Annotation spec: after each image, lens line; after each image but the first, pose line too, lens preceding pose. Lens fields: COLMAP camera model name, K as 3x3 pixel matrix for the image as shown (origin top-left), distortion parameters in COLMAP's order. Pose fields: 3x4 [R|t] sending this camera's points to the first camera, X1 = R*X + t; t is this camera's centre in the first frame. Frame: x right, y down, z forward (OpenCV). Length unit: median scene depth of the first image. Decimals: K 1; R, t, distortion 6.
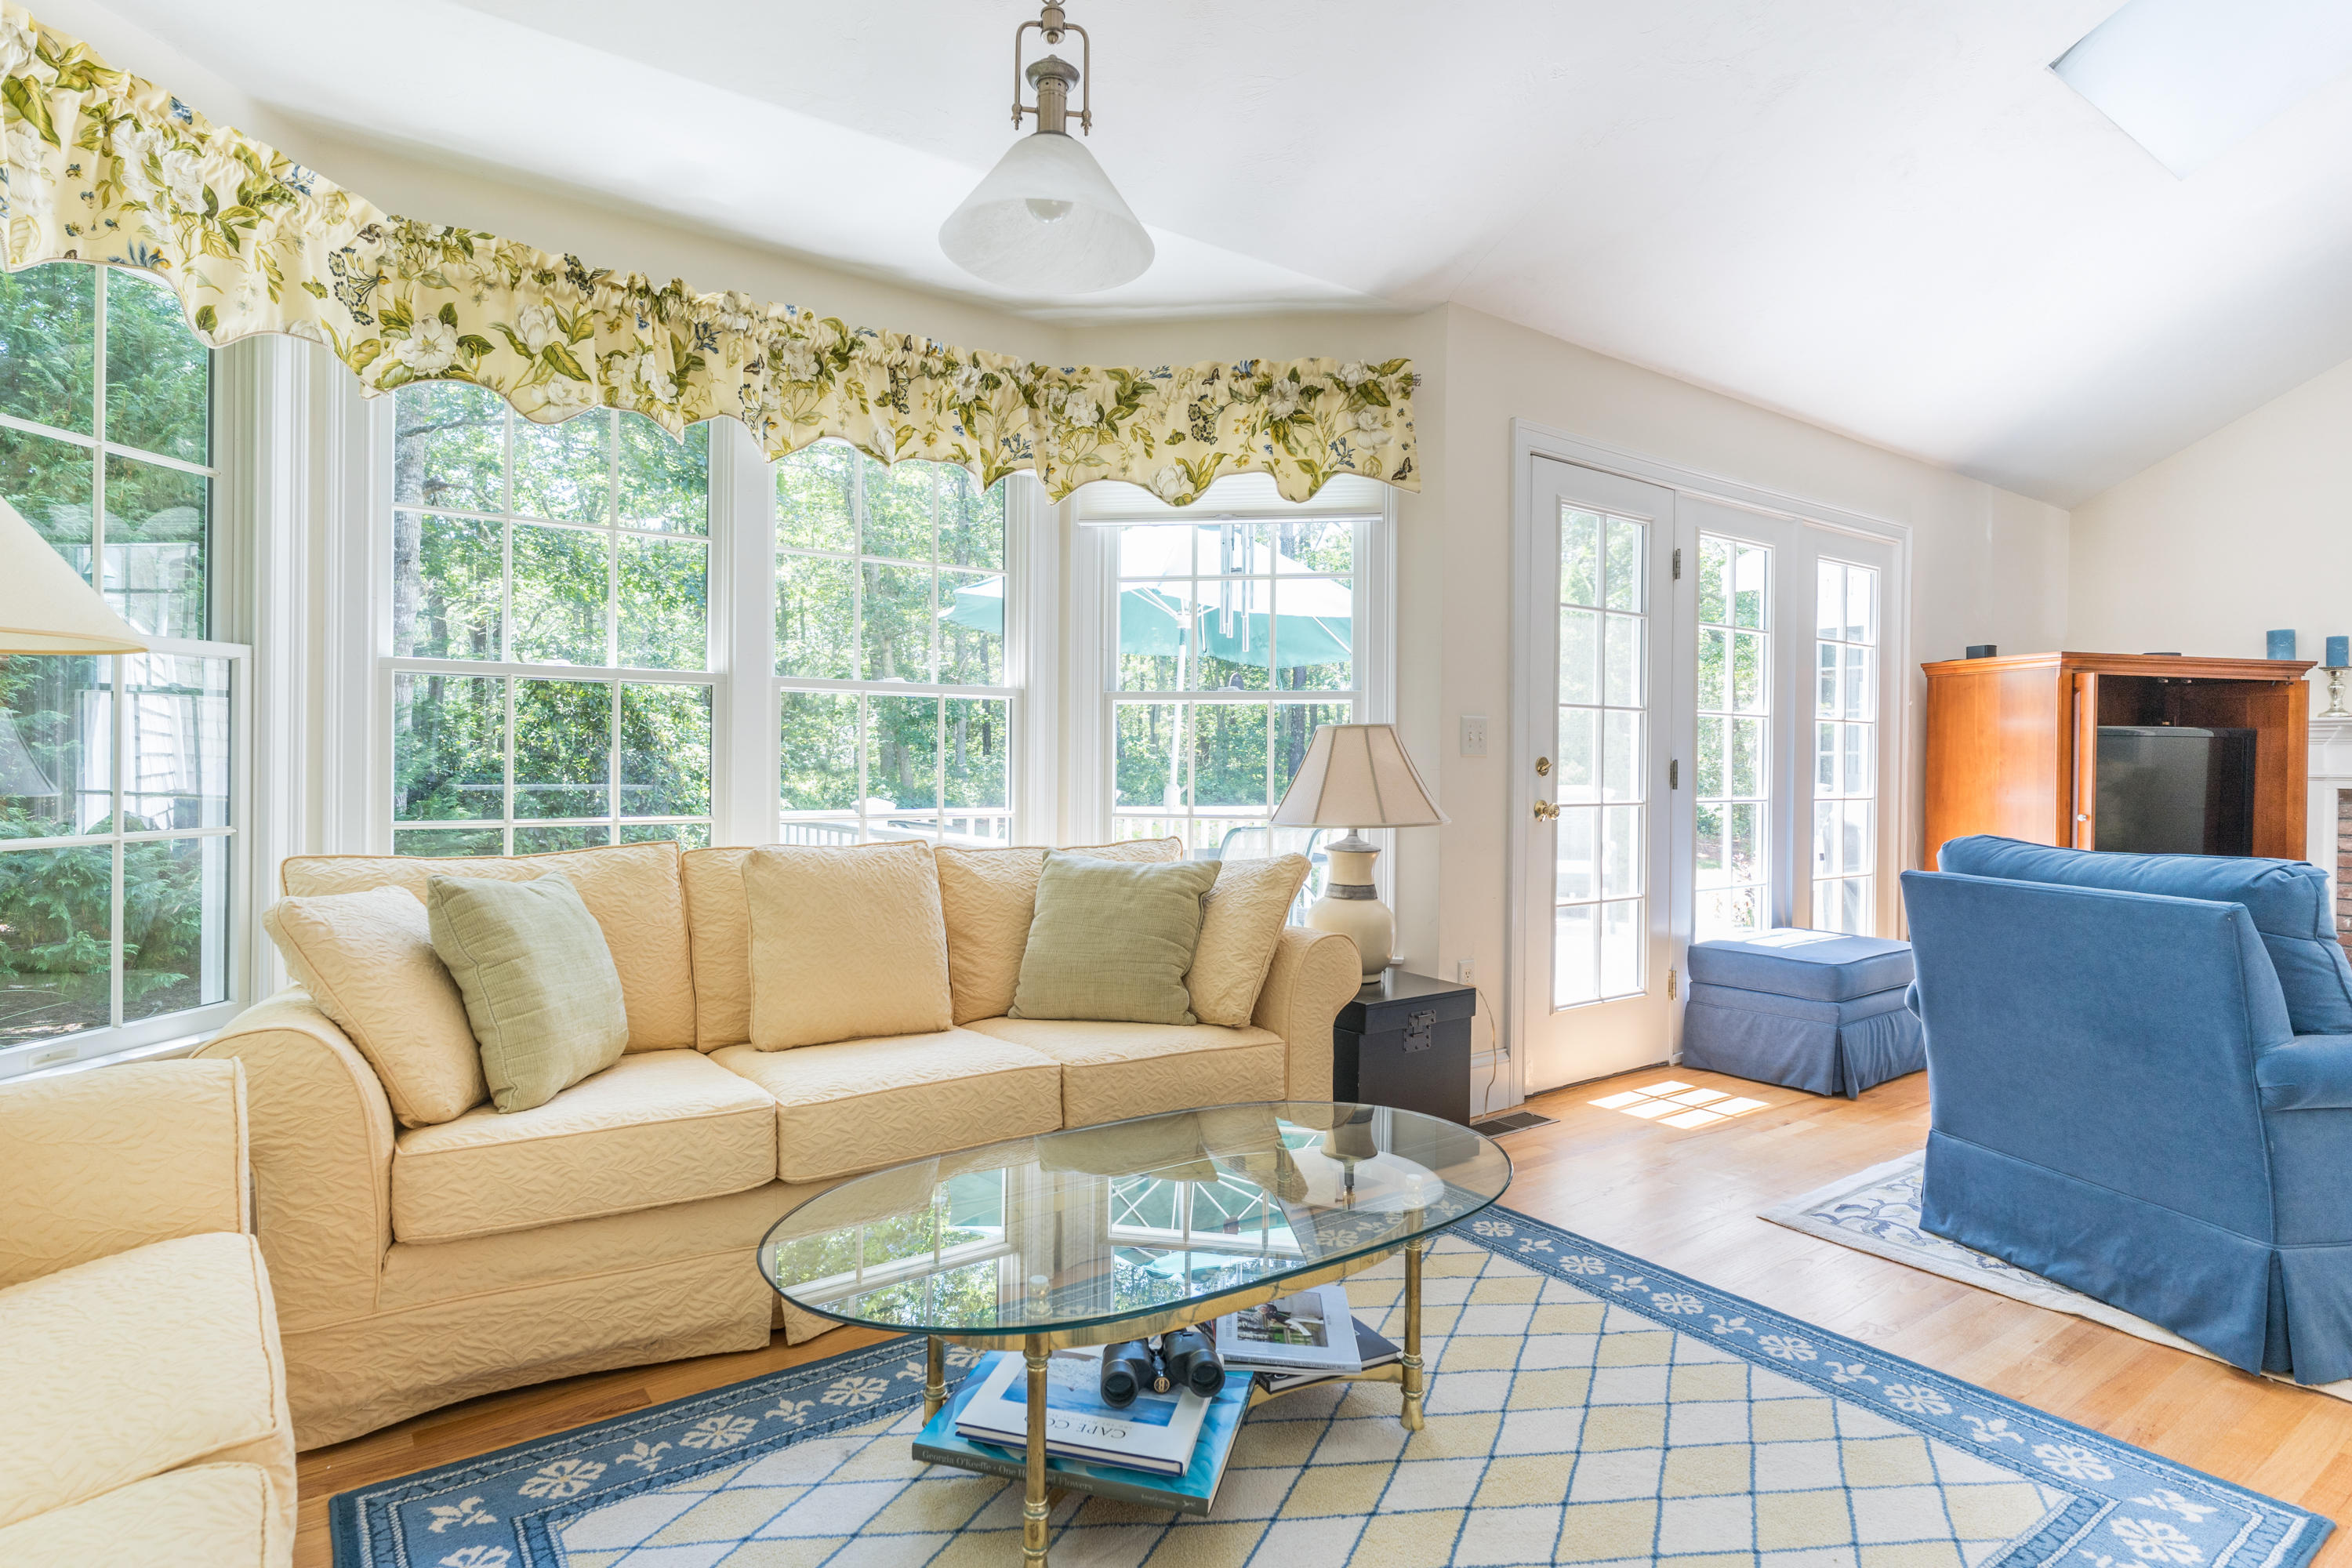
lens RADIAL K [[1220.7, 0, 1176.5], [0, 1220.7, 768.6], [0, 0, 1]] dist [0.001368, 0.000400]
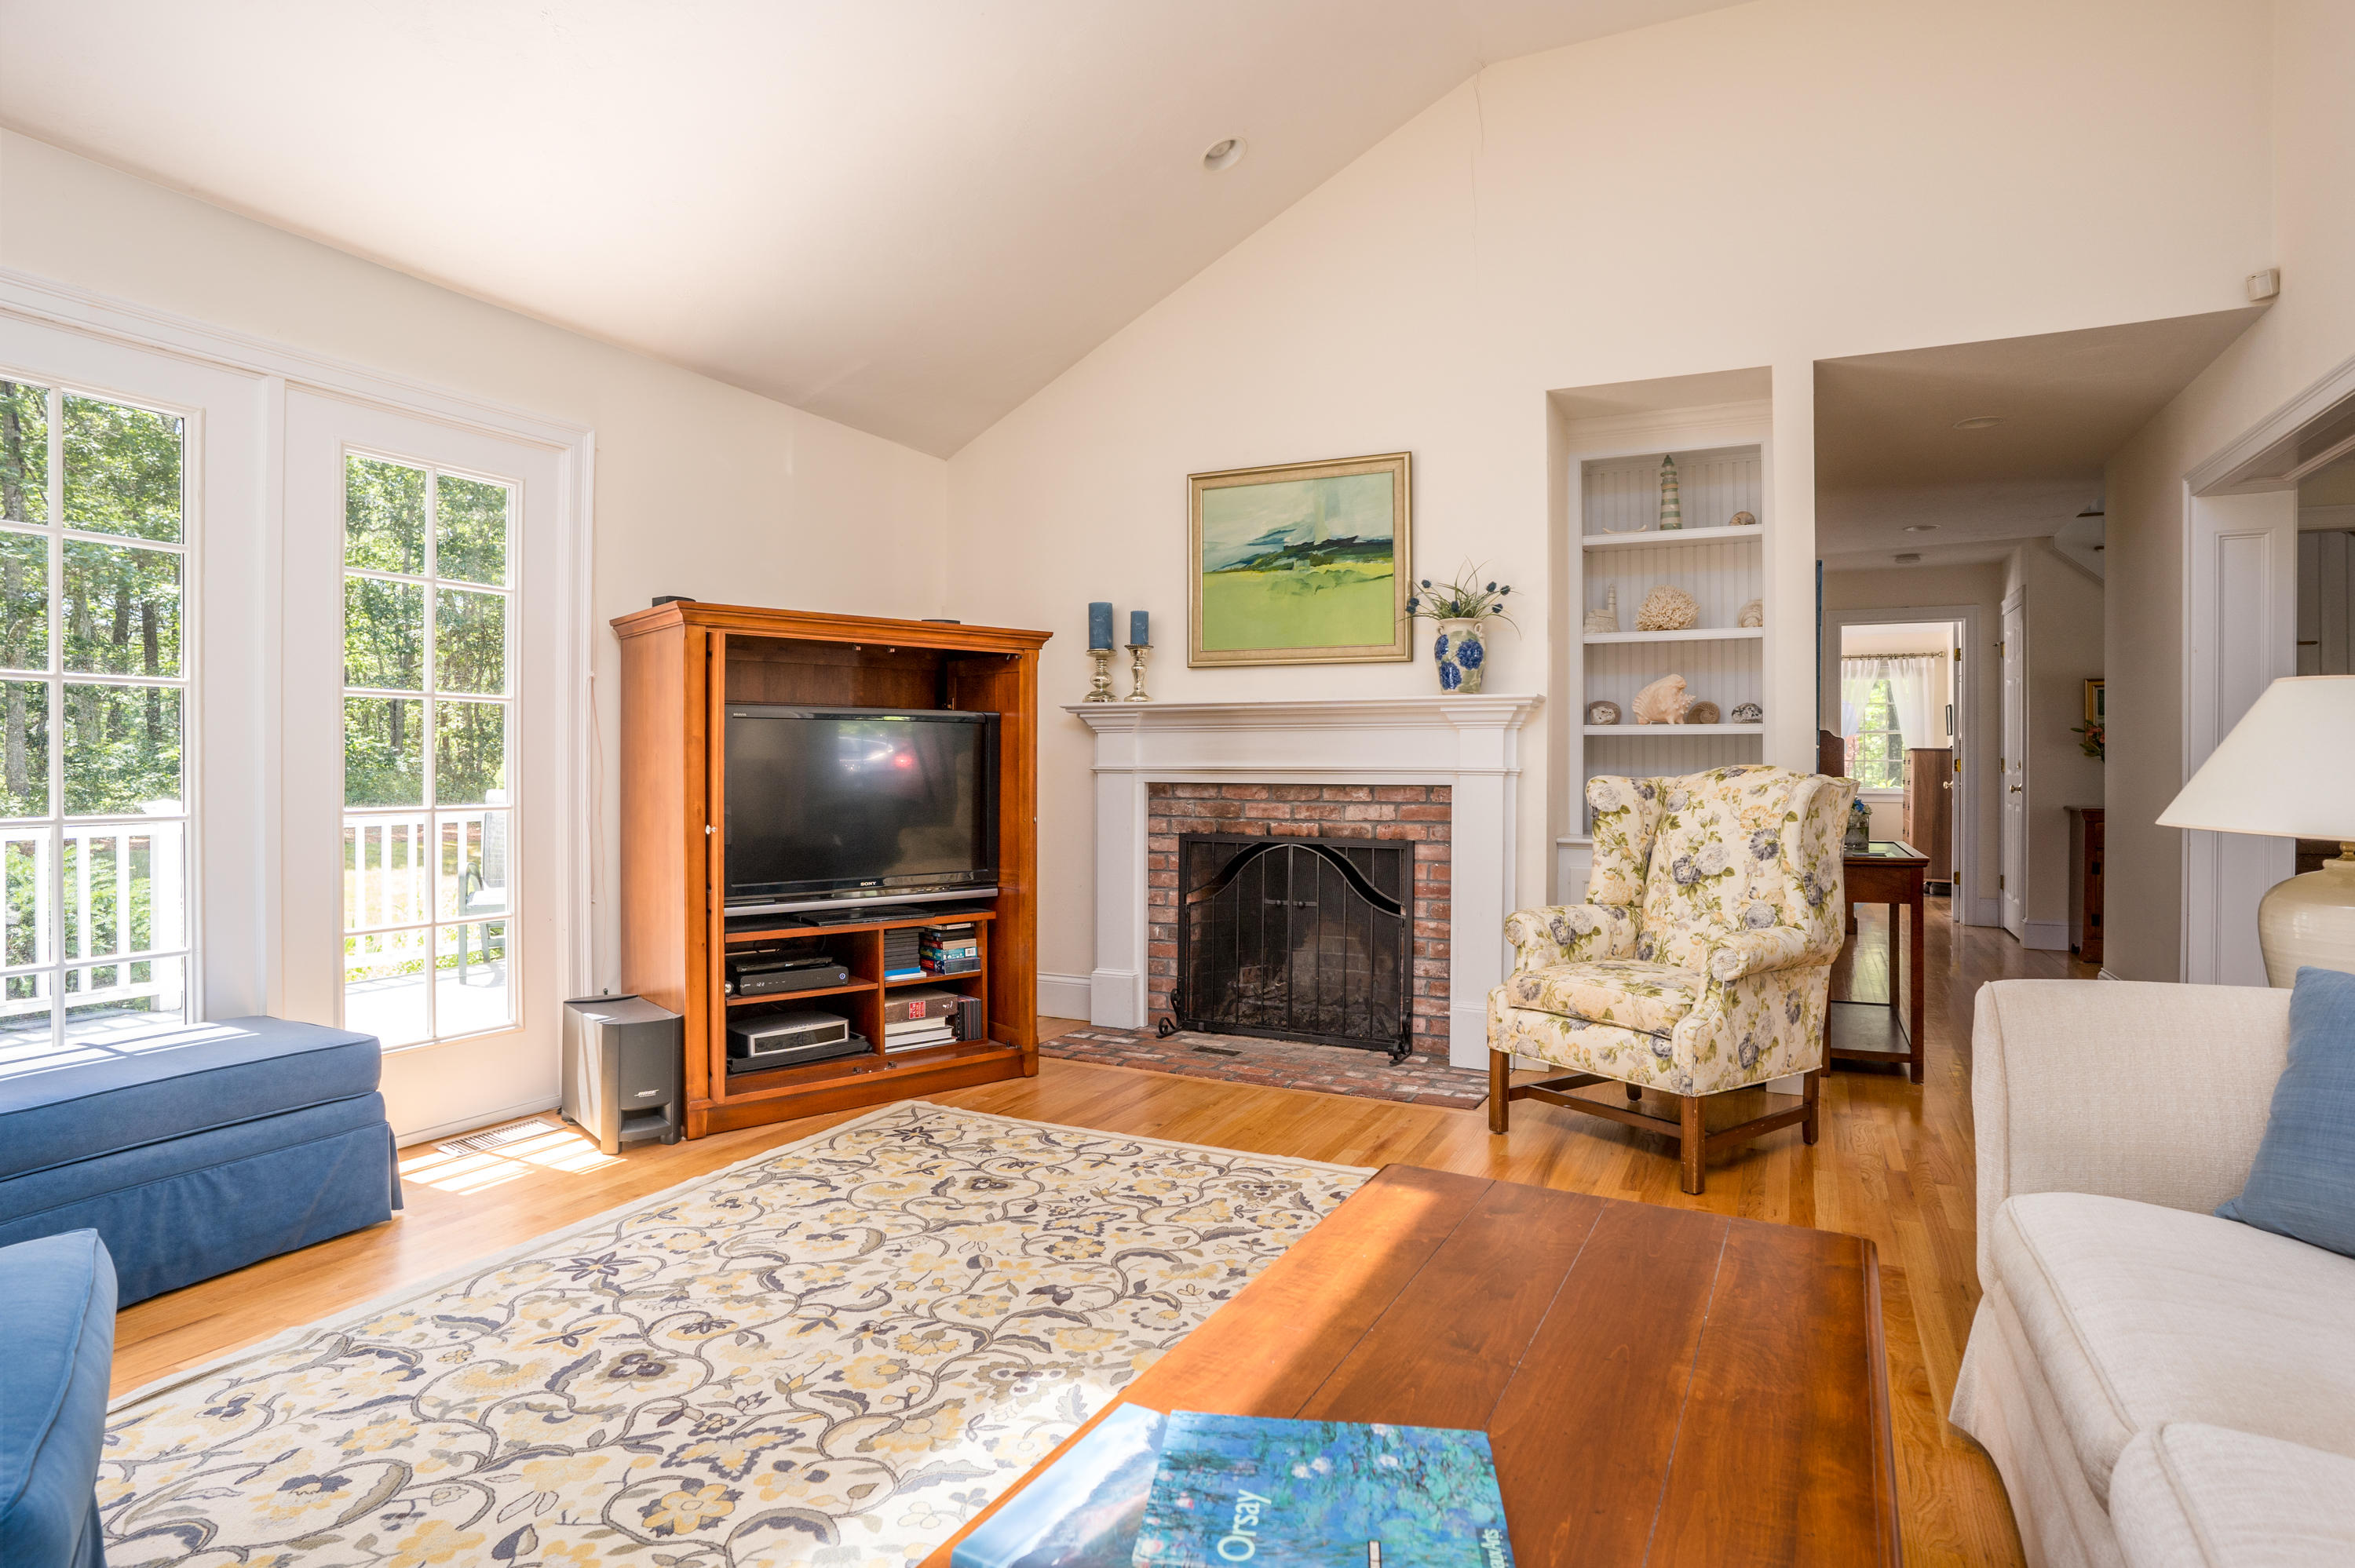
lens RADIAL K [[1264.1, 0, 1174.3], [0, 1264.1, 763.7], [0, 0, 1]] dist [-0.081661, 0.043267]
pose [[0.881922, -0.009950, 0.471290, 0.678602], [0.008455, 0.999950, 0.005291, -0.002323], [-0.471320, -0.000681, 0.881962, 0.225978]]
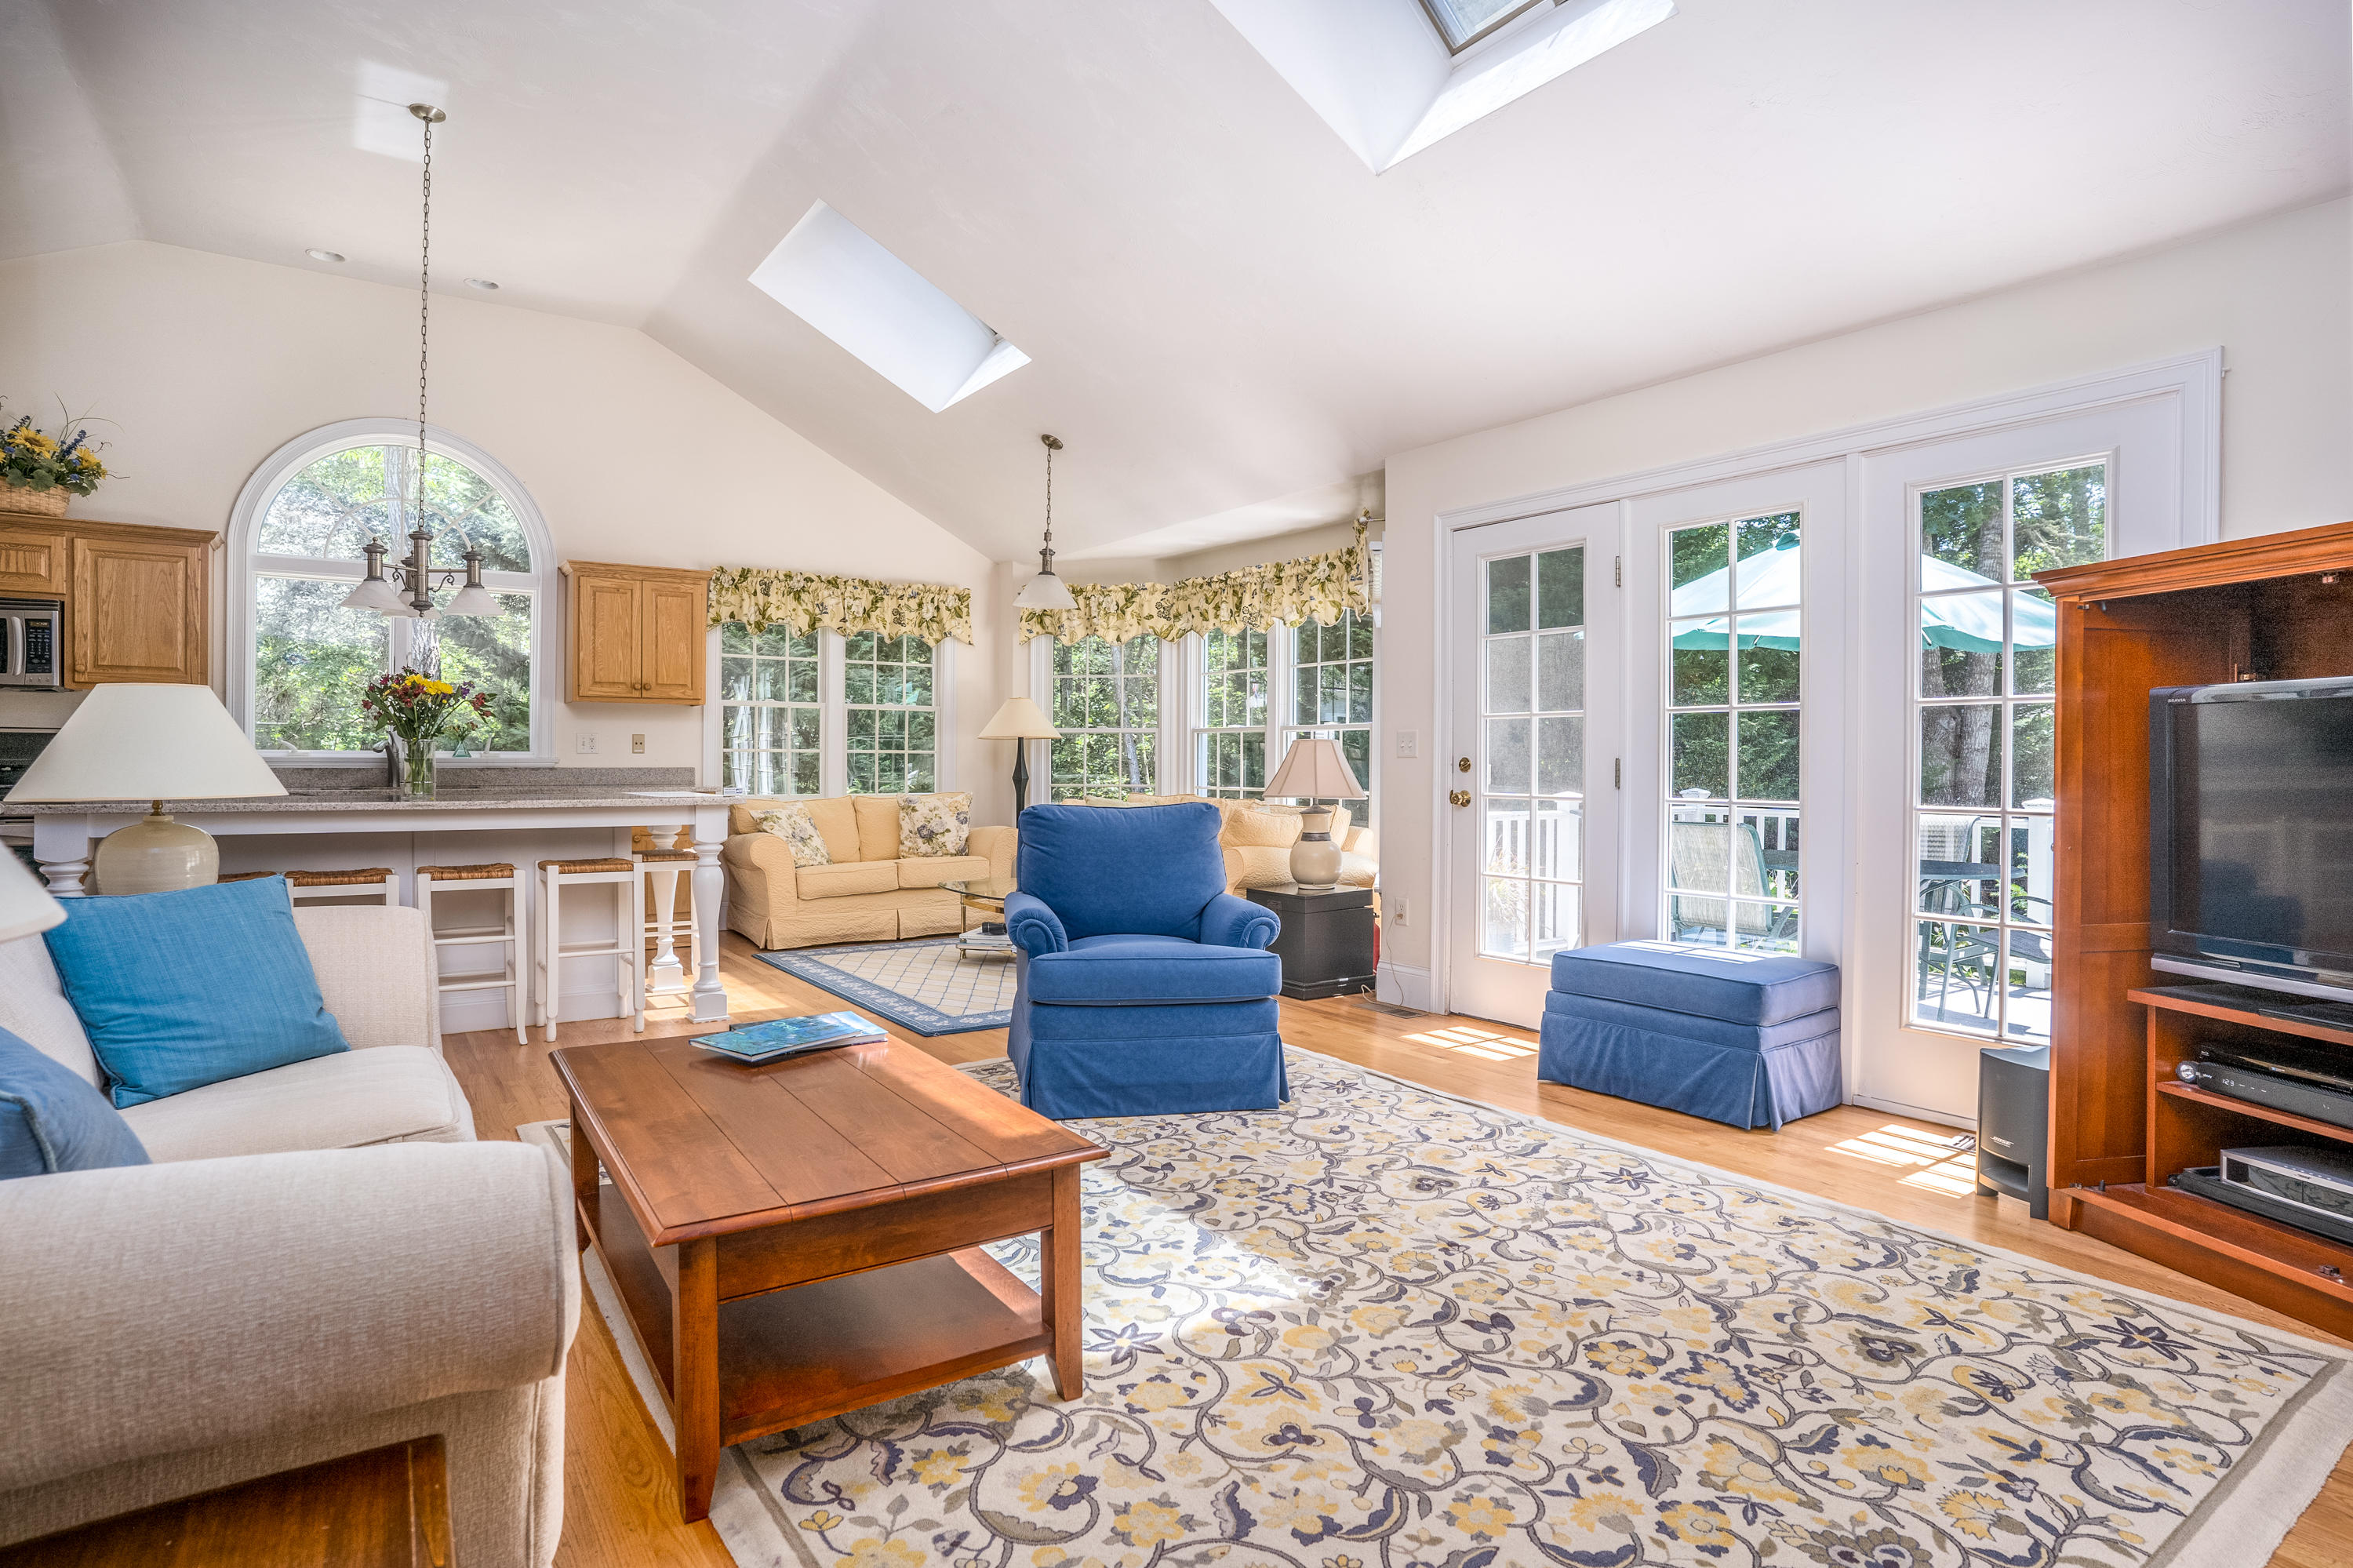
lens RADIAL K [[1263.3, 0, 1173.3], [0, 1263.3, 763.7], [0, 0, 1]] dist [-0.081661, 0.043267]
pose [[-0.017162, -0.006599, -0.999831, 1.329214], [-0.009547, 0.999934, -0.006435, 0.007111], [0.999807, 0.009435, -0.017223, 0.572908]]
